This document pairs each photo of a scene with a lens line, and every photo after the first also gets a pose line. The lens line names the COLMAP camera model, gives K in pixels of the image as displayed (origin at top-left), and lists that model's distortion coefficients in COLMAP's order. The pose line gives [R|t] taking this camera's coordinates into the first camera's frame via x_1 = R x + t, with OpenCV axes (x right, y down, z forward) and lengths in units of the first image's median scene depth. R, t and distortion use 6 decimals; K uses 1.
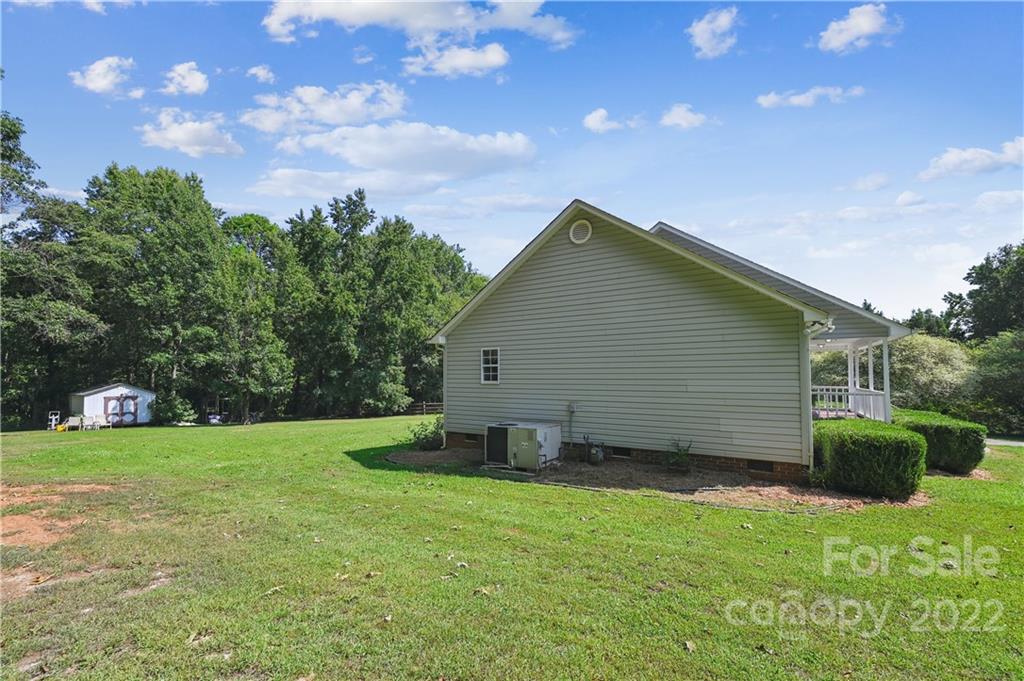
lens RADIAL K [[421.5, 0, 511.1], [0, 421.5, 356.9], [0, 0, 1]] dist [0.010952, 0.000232]
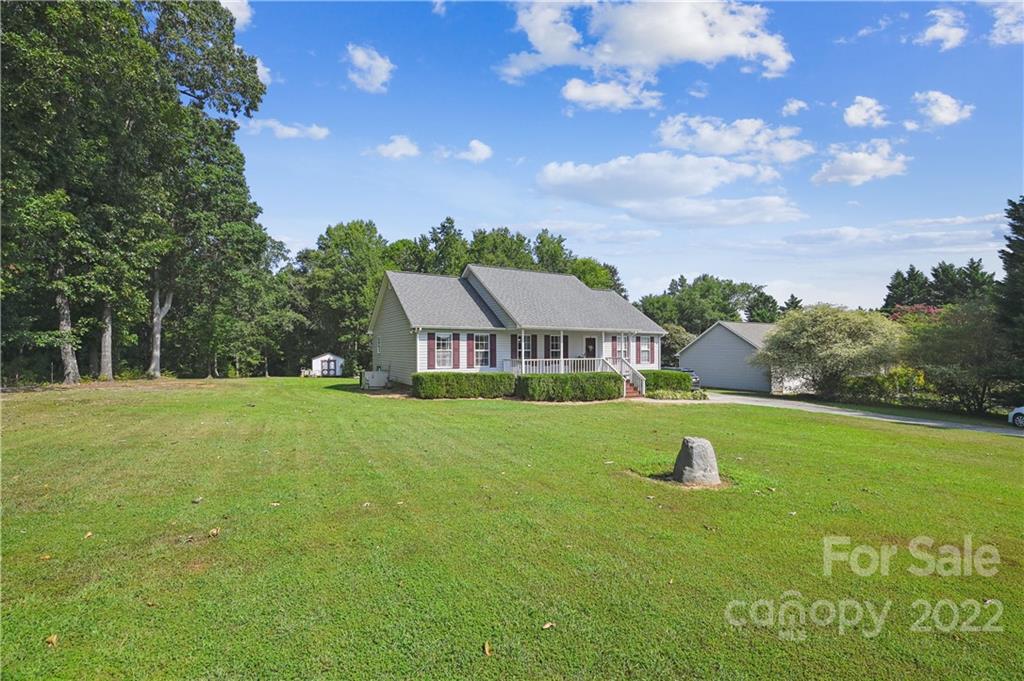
lens RADIAL K [[432.7, 0, 512.0], [0, 432.7, 340.5], [0, 0, 1]] dist [0.001263, 0.000014]
pose [[0.879433, -0.004662, -0.475999, 0.595319], [0.018376, 0.999539, 0.024161, -0.017897], [0.475667, -0.029994, 0.879114, -0.215001]]
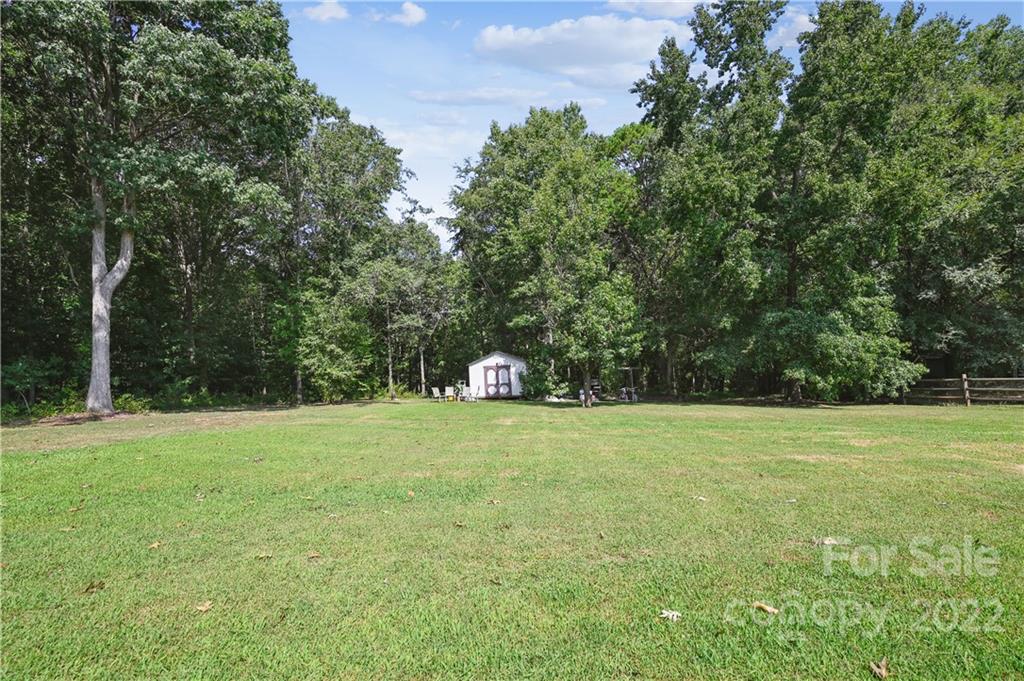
lens RADIAL K [[452.8, 0, 512.0], [0, 452.8, 340.5], [0, 0, 1]] dist [0.003200, 0.000451]
pose [[0.510624, -0.053587, -0.858133, -0.063051], [0.091455, 0.995779, -0.007763, 0.047248], [0.854926, -0.074517, 0.513369, 0.513113]]
